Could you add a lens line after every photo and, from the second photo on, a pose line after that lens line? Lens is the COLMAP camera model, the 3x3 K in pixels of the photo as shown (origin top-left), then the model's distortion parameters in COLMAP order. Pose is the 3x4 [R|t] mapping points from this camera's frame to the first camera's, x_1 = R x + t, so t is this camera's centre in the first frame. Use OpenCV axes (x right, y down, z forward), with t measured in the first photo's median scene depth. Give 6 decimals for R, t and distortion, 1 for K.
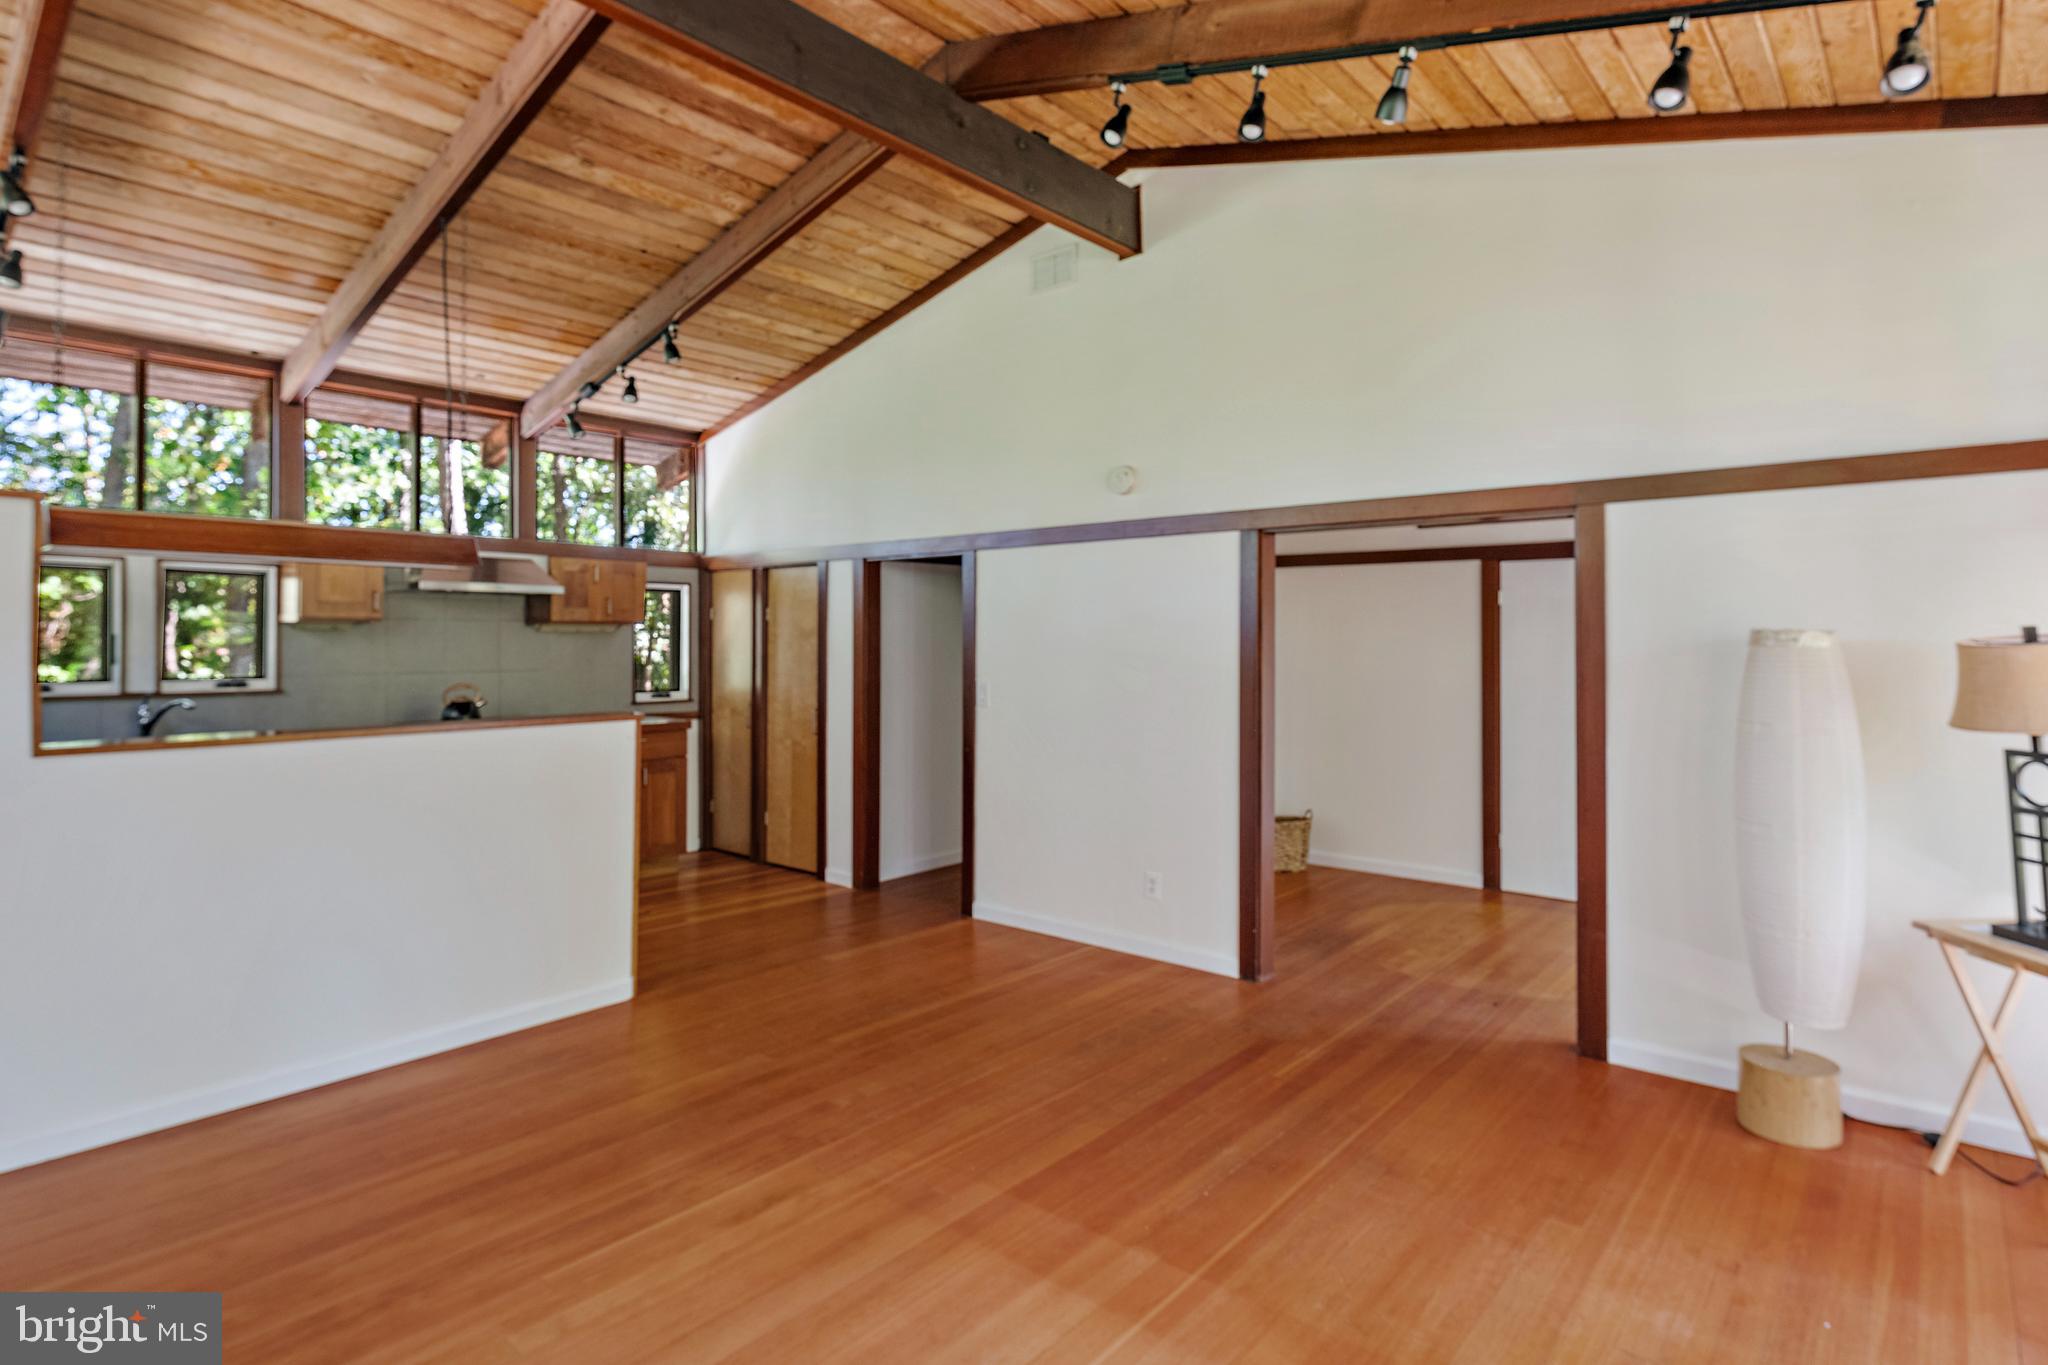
lens RADIAL K [[1068.5, 0, 1025.6], [0, 1068.5, 639.2], [0, 0, 1]] dist [-0.000769, -0.000329]
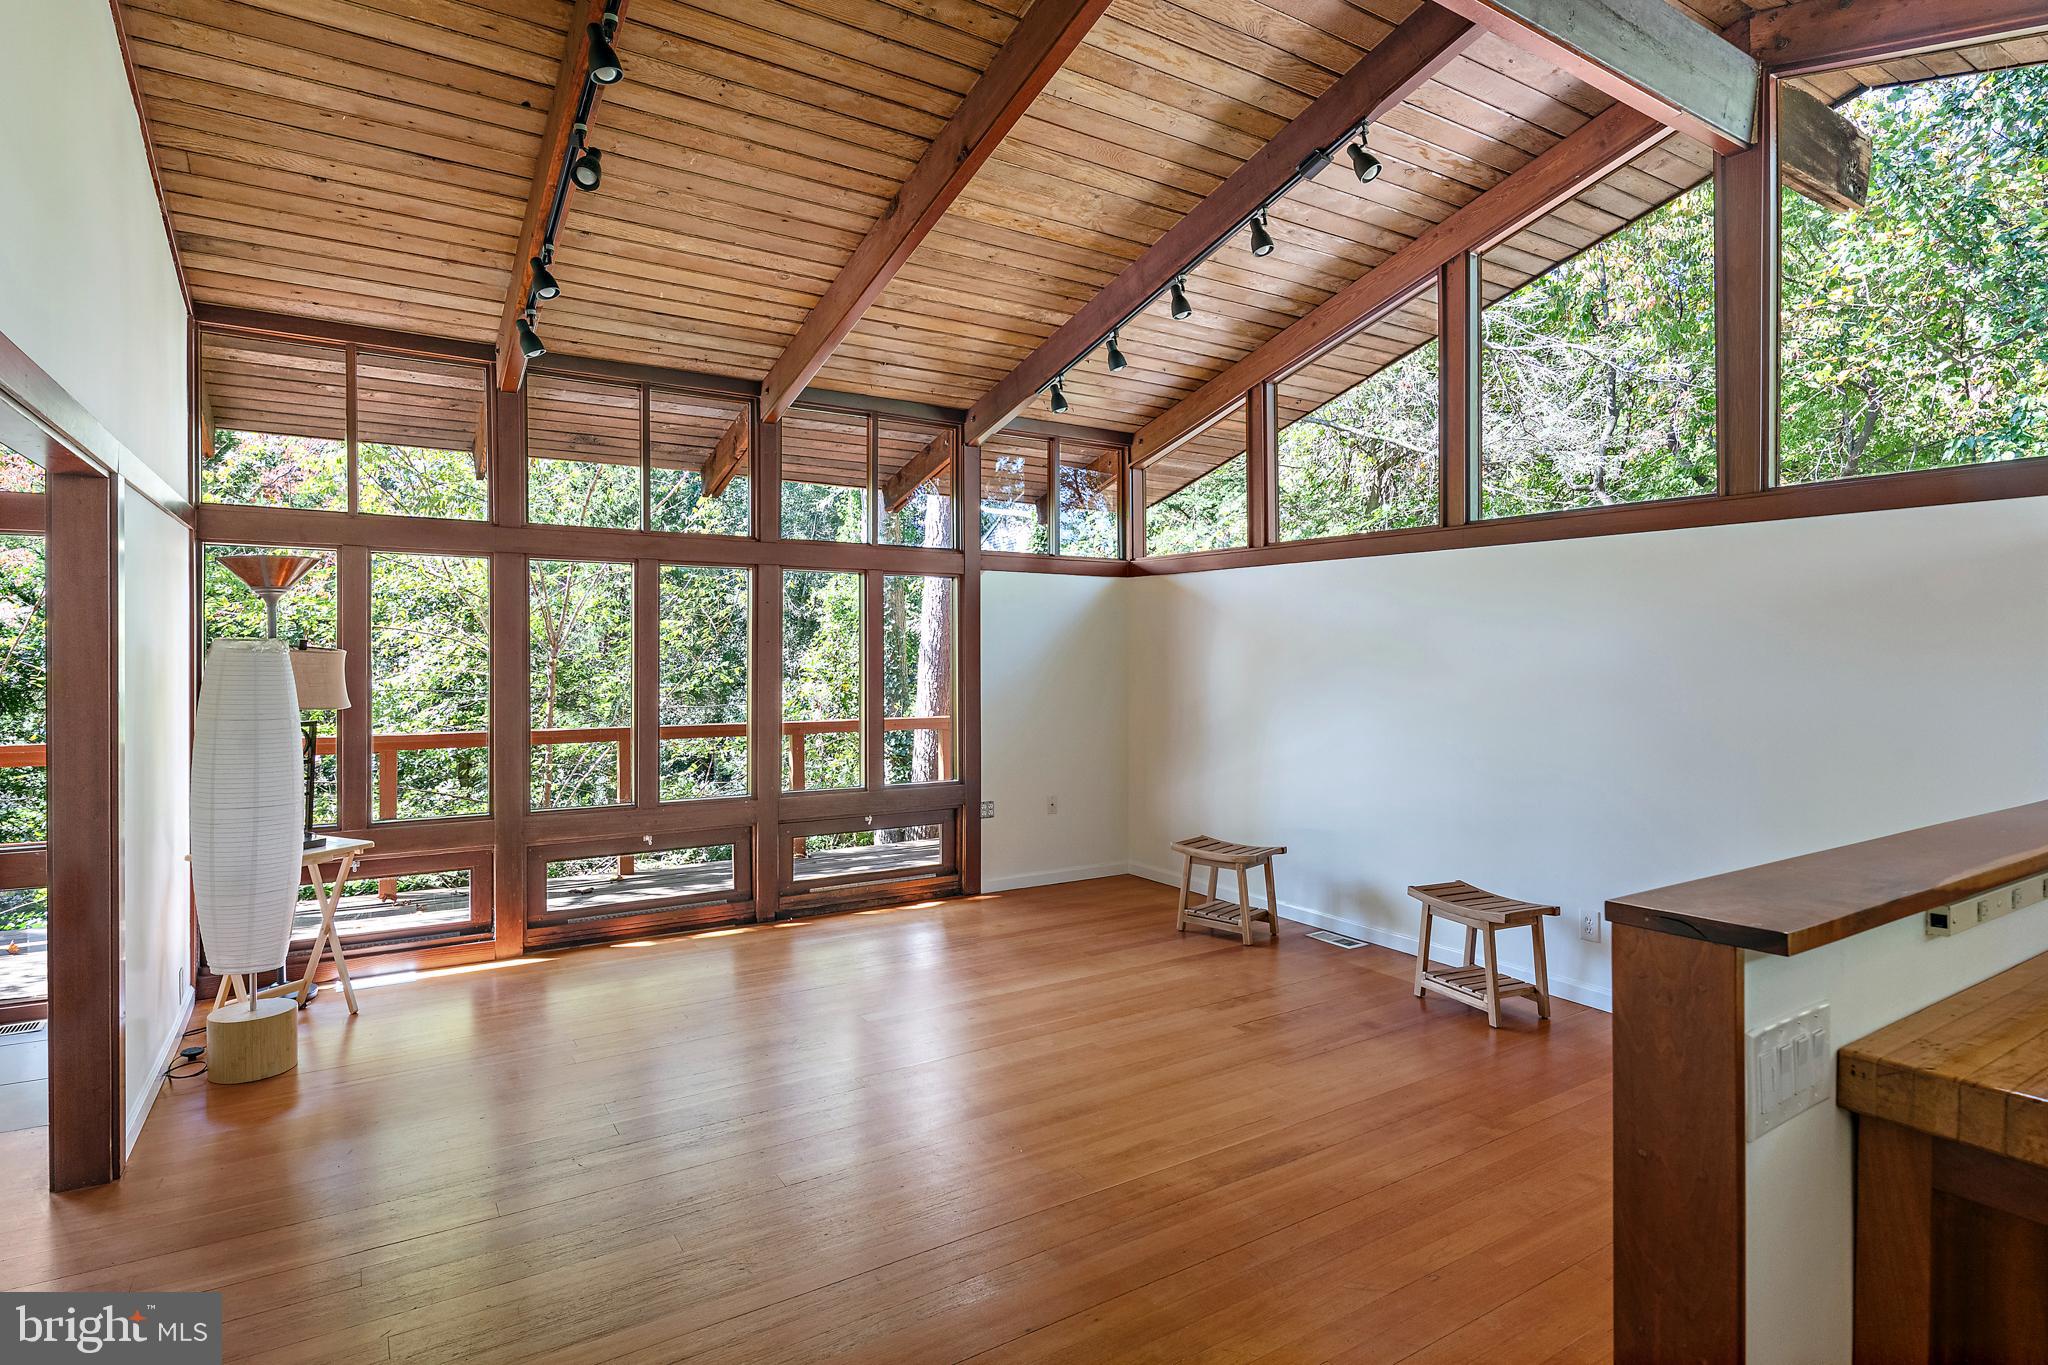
lens RADIAL K [[1068.5, 0, 1025.6], [0, 1068.5, 639.2], [0, 0, 1]] dist [-0.000769, -0.000329]
pose [[-0.957847, 0.000157, 0.287277, -0.468327], [-0.000147, 0.999999, -0.001038, -0.015845], [-0.287277, -0.001036, -0.957847, 2.145650]]
